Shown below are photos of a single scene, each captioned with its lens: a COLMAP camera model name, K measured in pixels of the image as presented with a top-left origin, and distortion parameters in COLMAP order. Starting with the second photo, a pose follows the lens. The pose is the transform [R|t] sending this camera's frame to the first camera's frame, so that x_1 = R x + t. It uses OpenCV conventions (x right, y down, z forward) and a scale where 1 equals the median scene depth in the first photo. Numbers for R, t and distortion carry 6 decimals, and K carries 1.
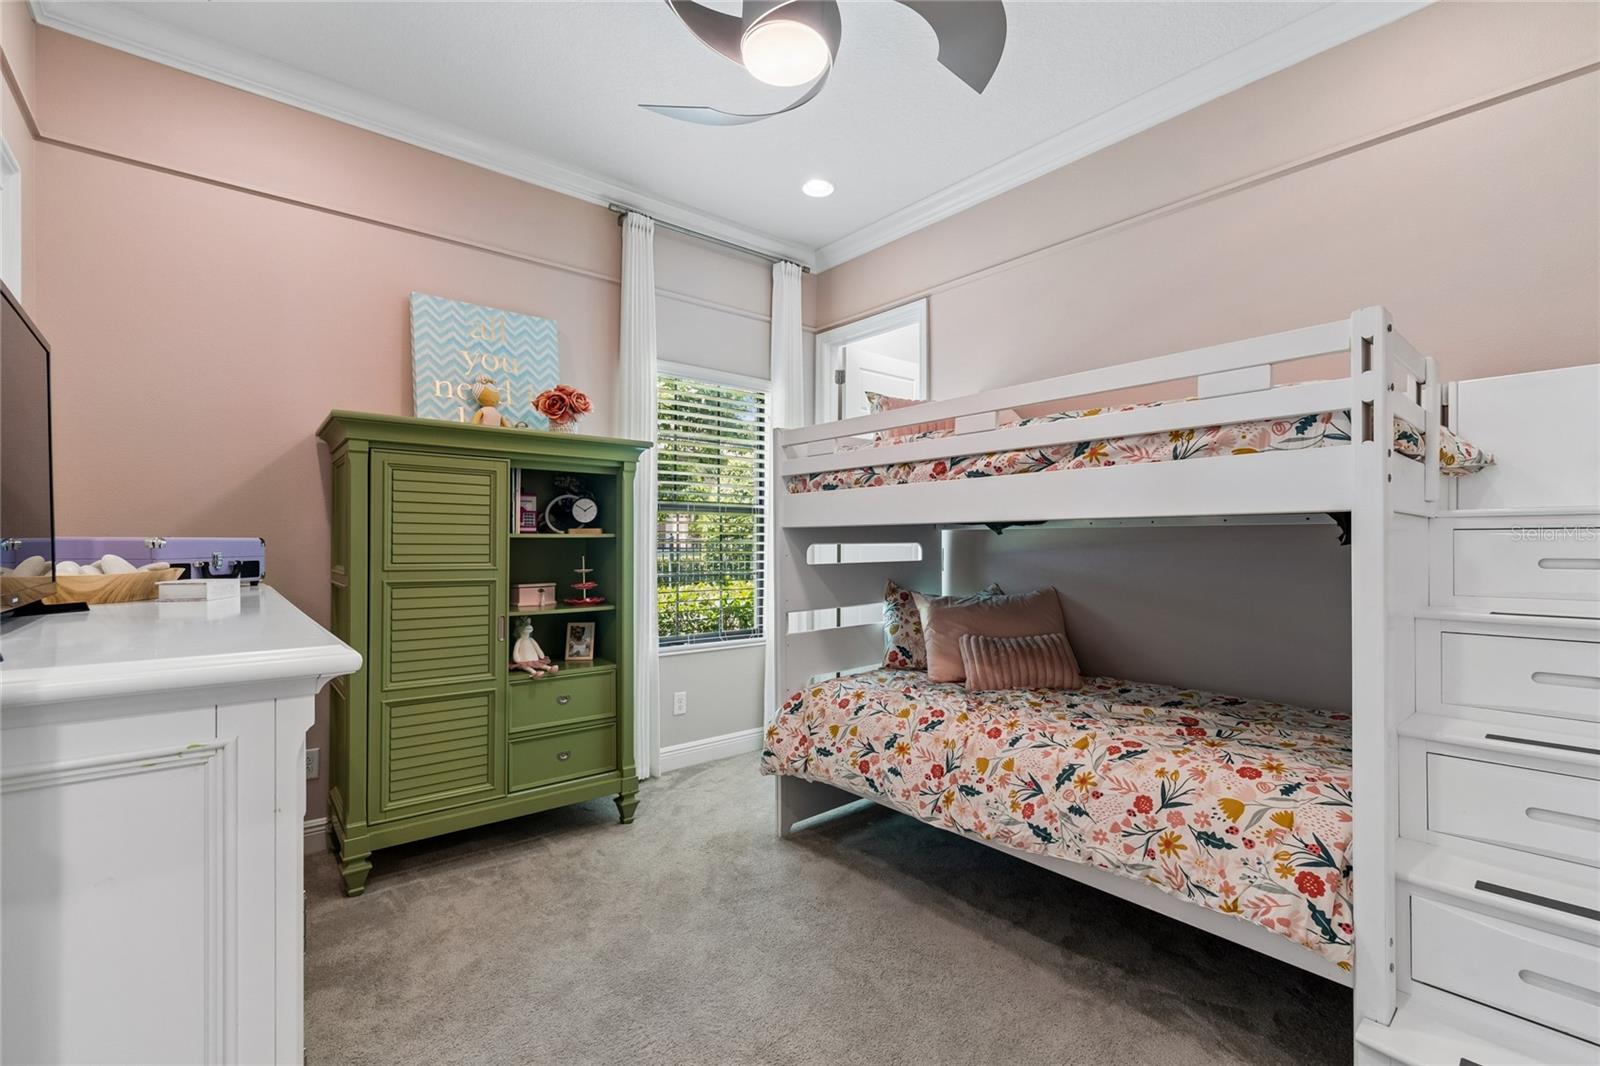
lens RADIAL K [[711.6, 0, 812.6], [0, 711.6, 537.5], [0, 0, 1]] dist [0.001892, -0.001103]
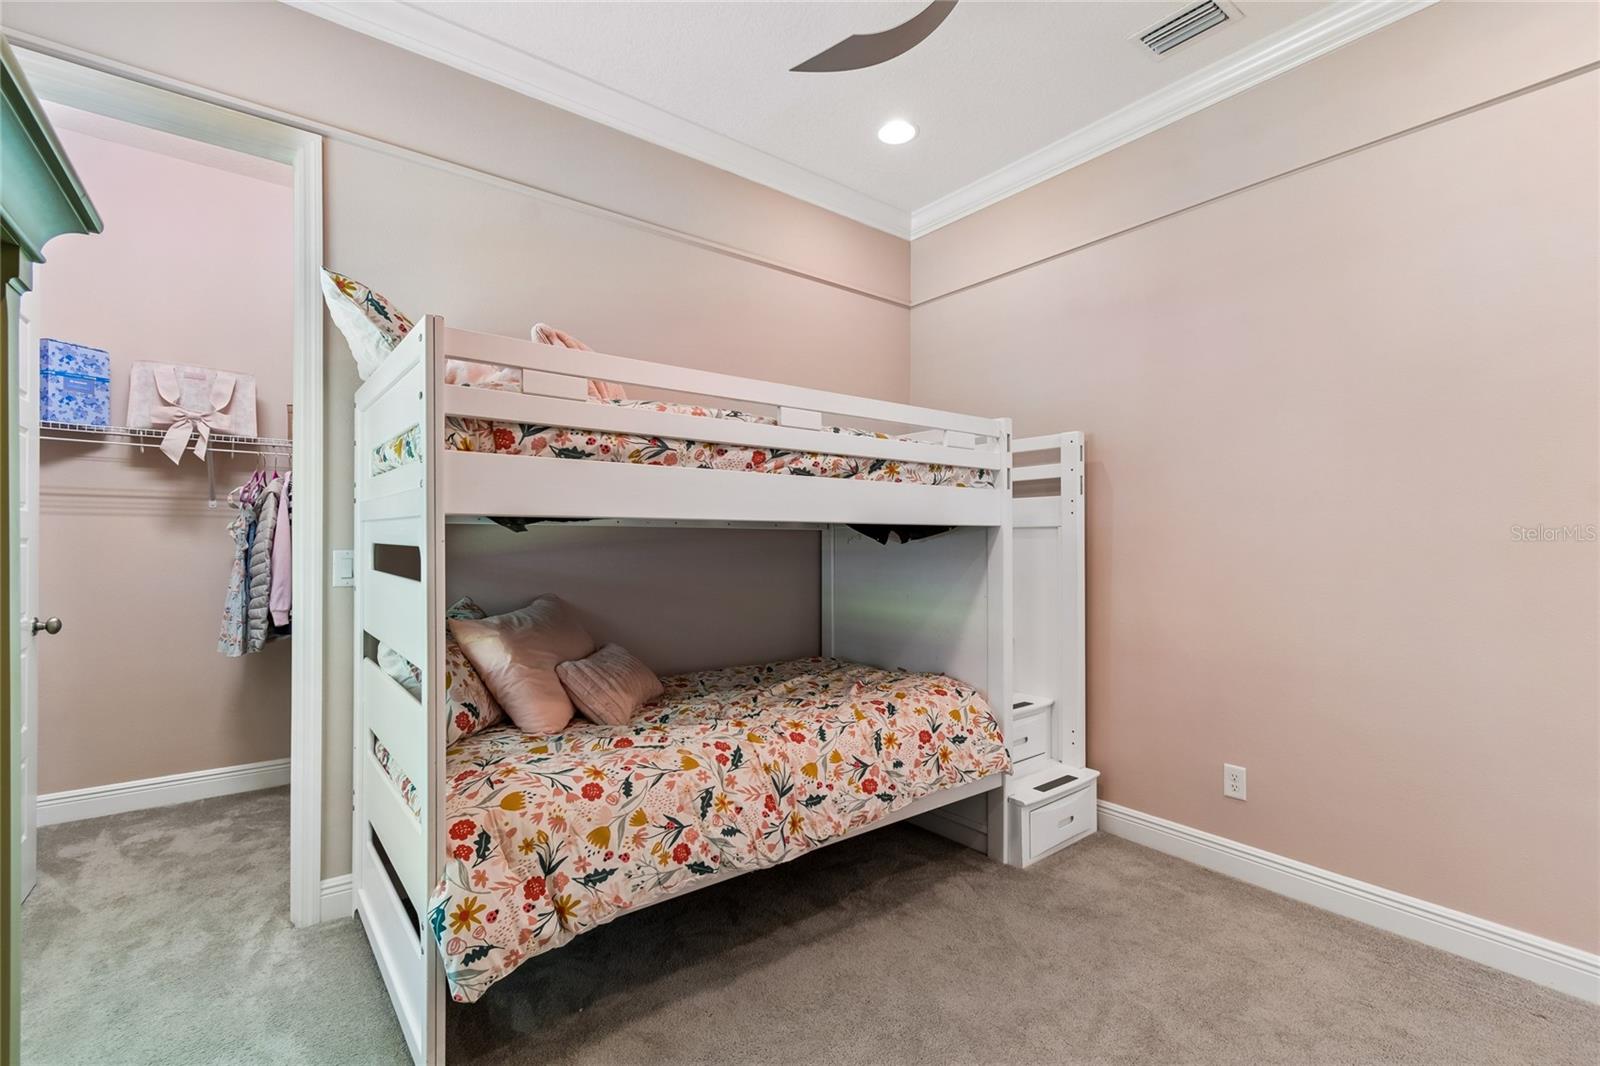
lens RADIAL K [[711.6, 0, 810.9], [0, 711.6, 540.0], [0, 0, 1]] dist [0.001892, -0.001103]
pose [[0.035616, 0.001267, 0.999365, -0.699720], [-0.010079, 0.999949, -0.000908, 0.003258], [-0.999315, -0.010040, 0.035627, 0.915731]]
